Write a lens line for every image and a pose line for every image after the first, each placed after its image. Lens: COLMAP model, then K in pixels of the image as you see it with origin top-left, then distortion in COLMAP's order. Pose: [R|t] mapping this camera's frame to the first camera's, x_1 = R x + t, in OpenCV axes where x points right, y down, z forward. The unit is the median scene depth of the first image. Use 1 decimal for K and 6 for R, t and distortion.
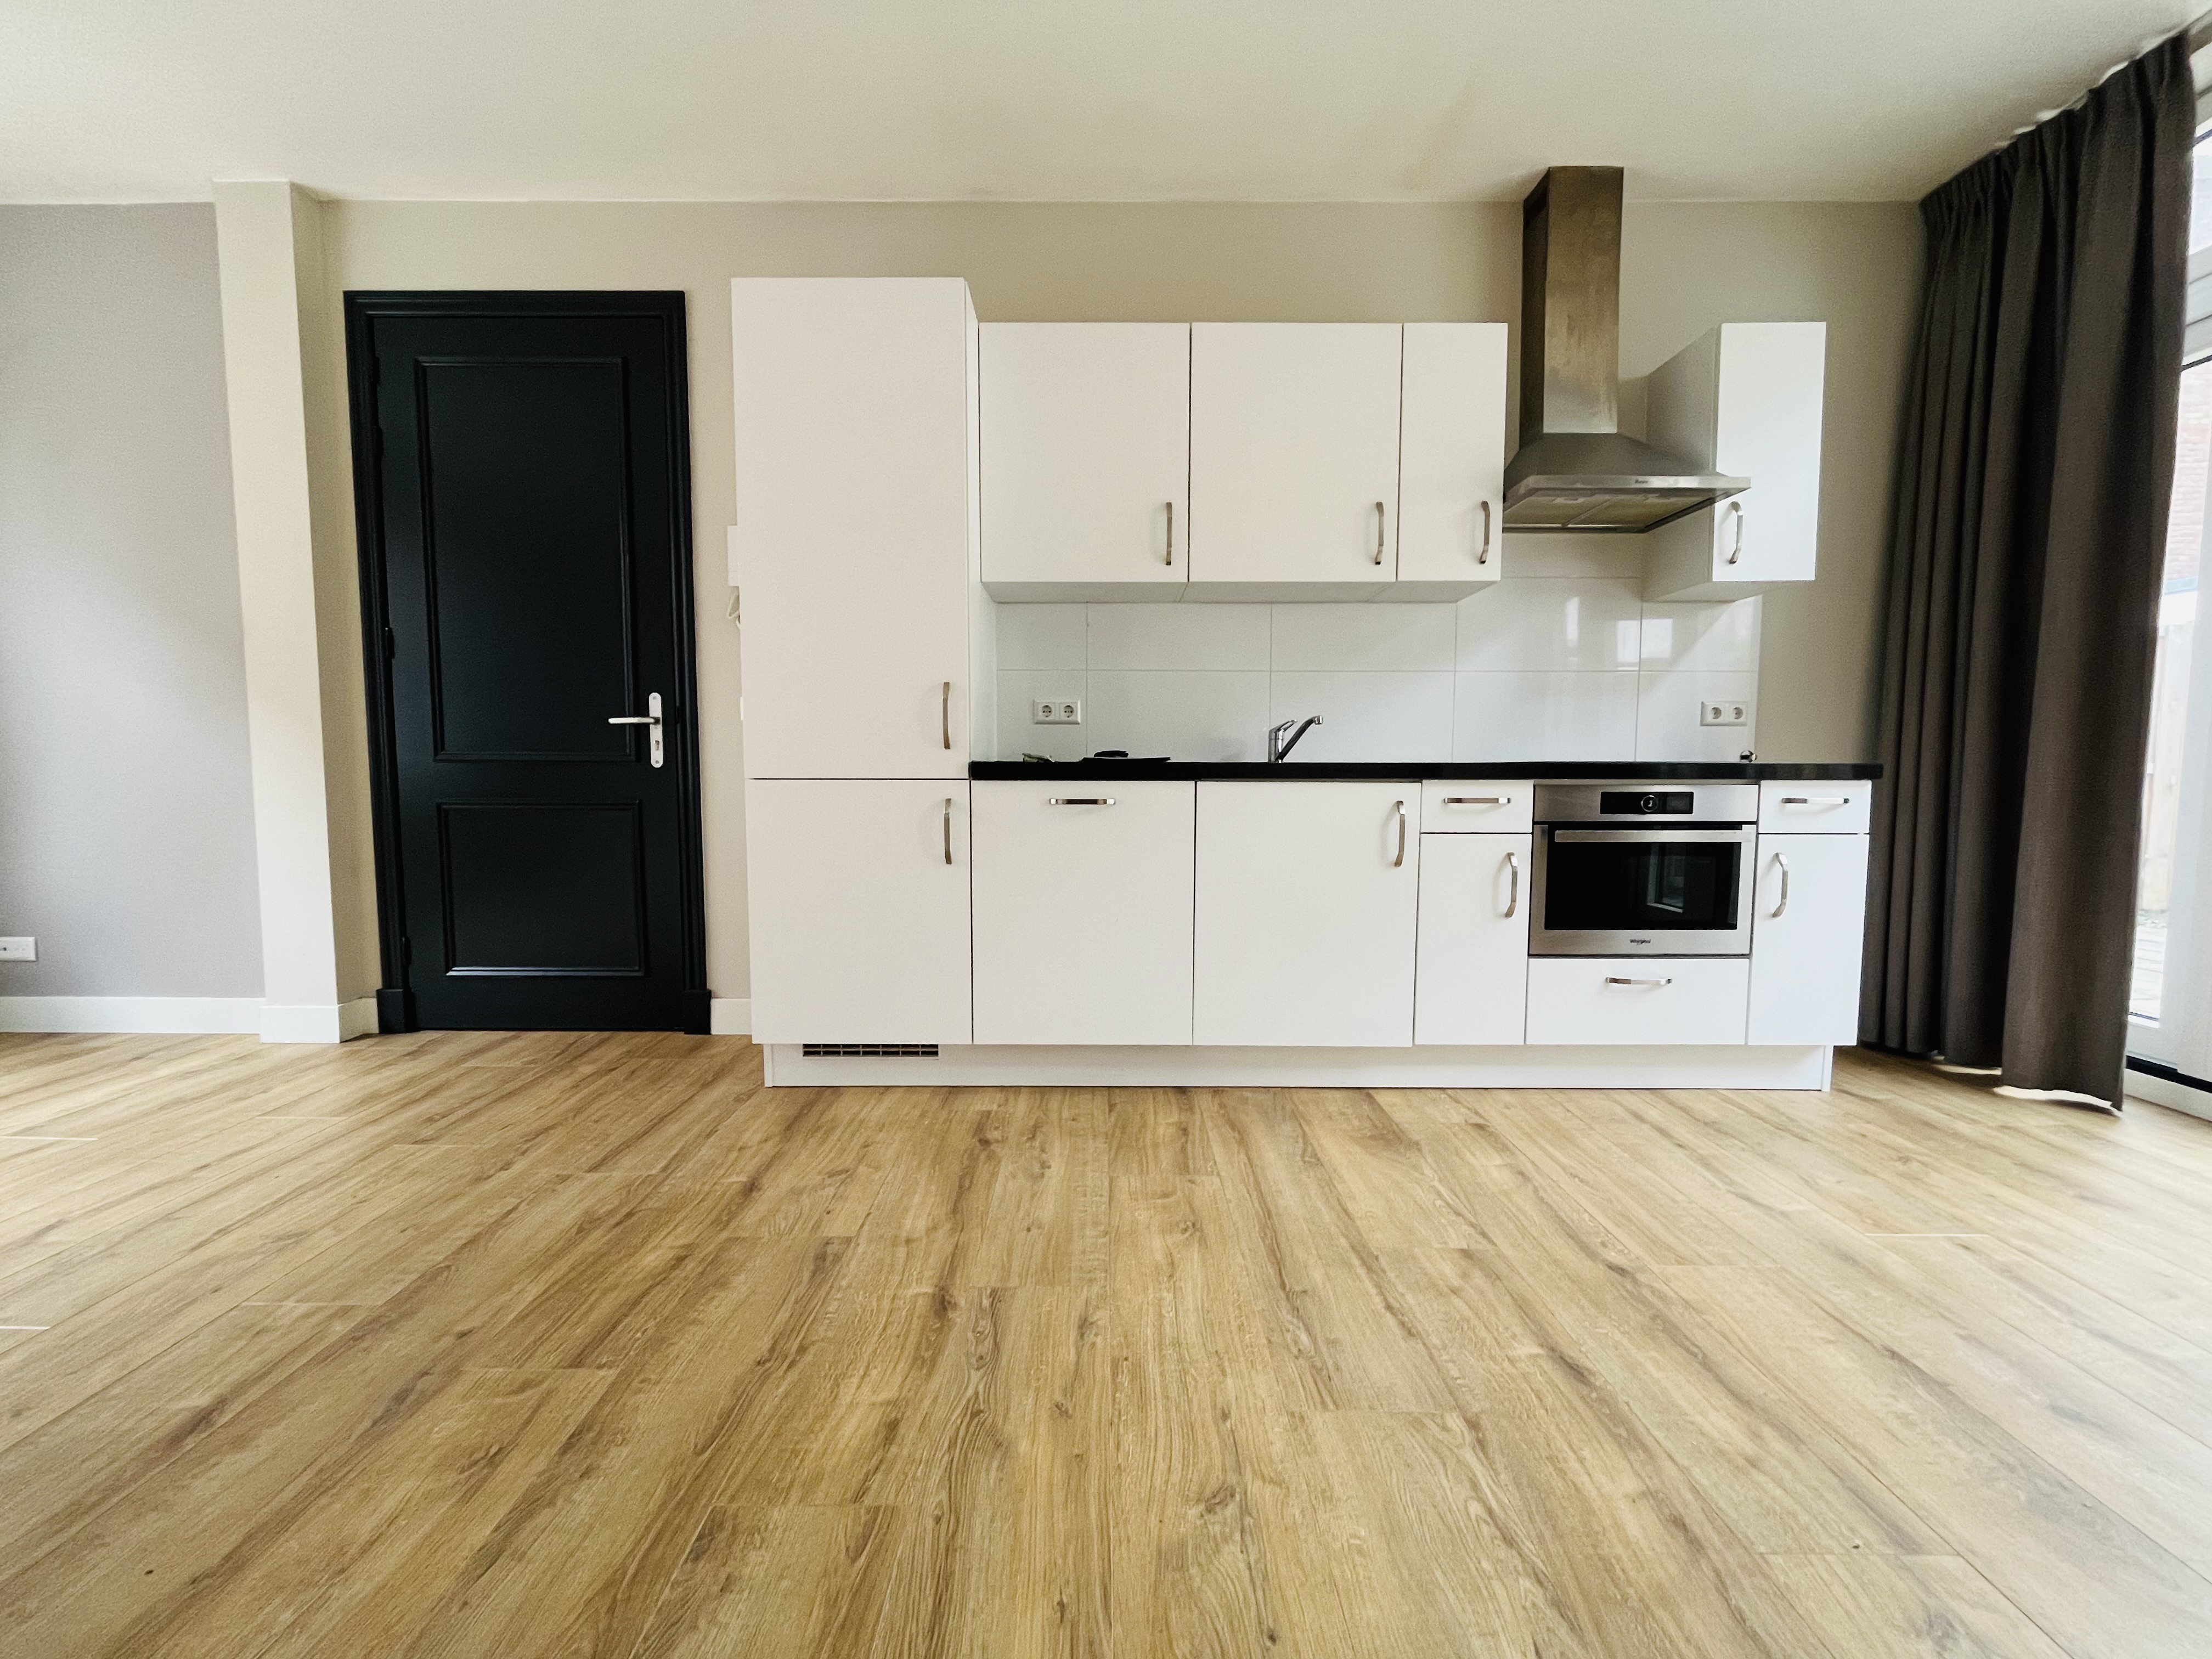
lens RADIAL K [[891.5, 0, 1099.1], [0, 891.5, 832.2], [0, 0, 1]] dist [-0.003047, -0.000898]
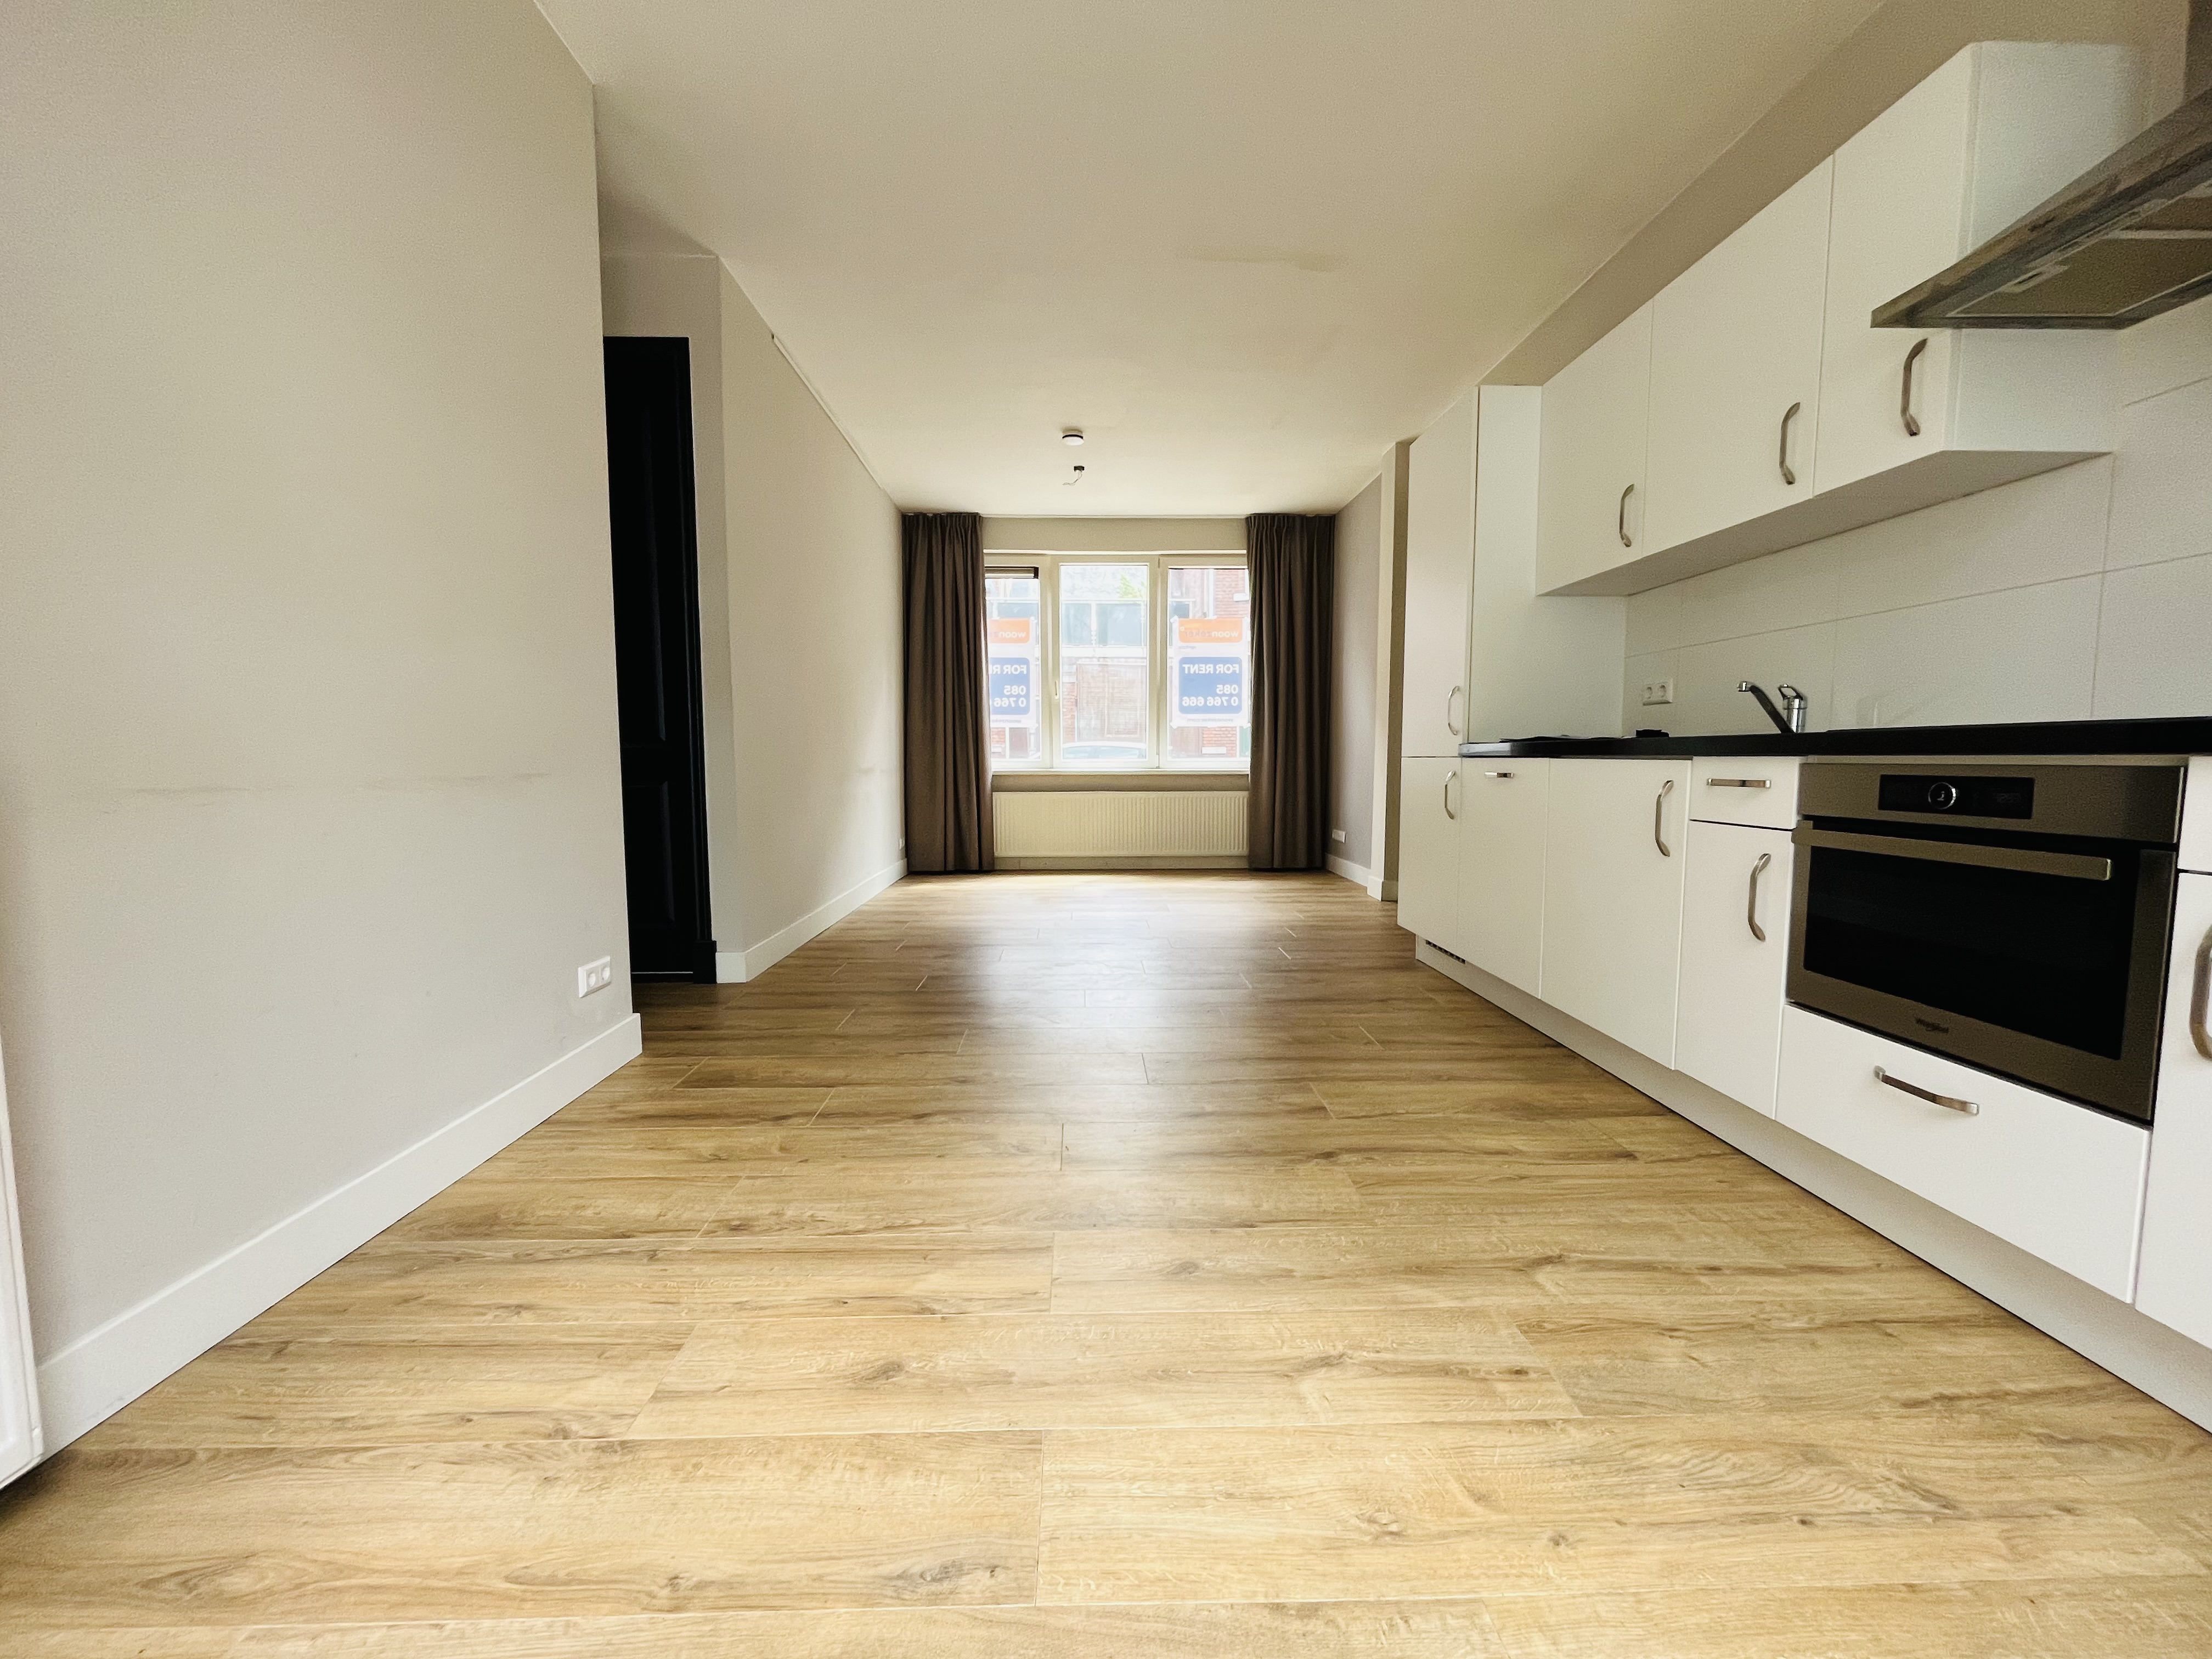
lens RADIAL K [[891.5, 0, 1099.5], [0, 891.5, 833.0], [0, 0, 1]] dist [-0.003047, -0.000898]
pose [[0.026916, 0.083920, -0.996109, 1.190336], [-0.067390, 0.994355, 0.081951, -0.018151], [0.997364, 0.064922, 0.032420, 0.418667]]
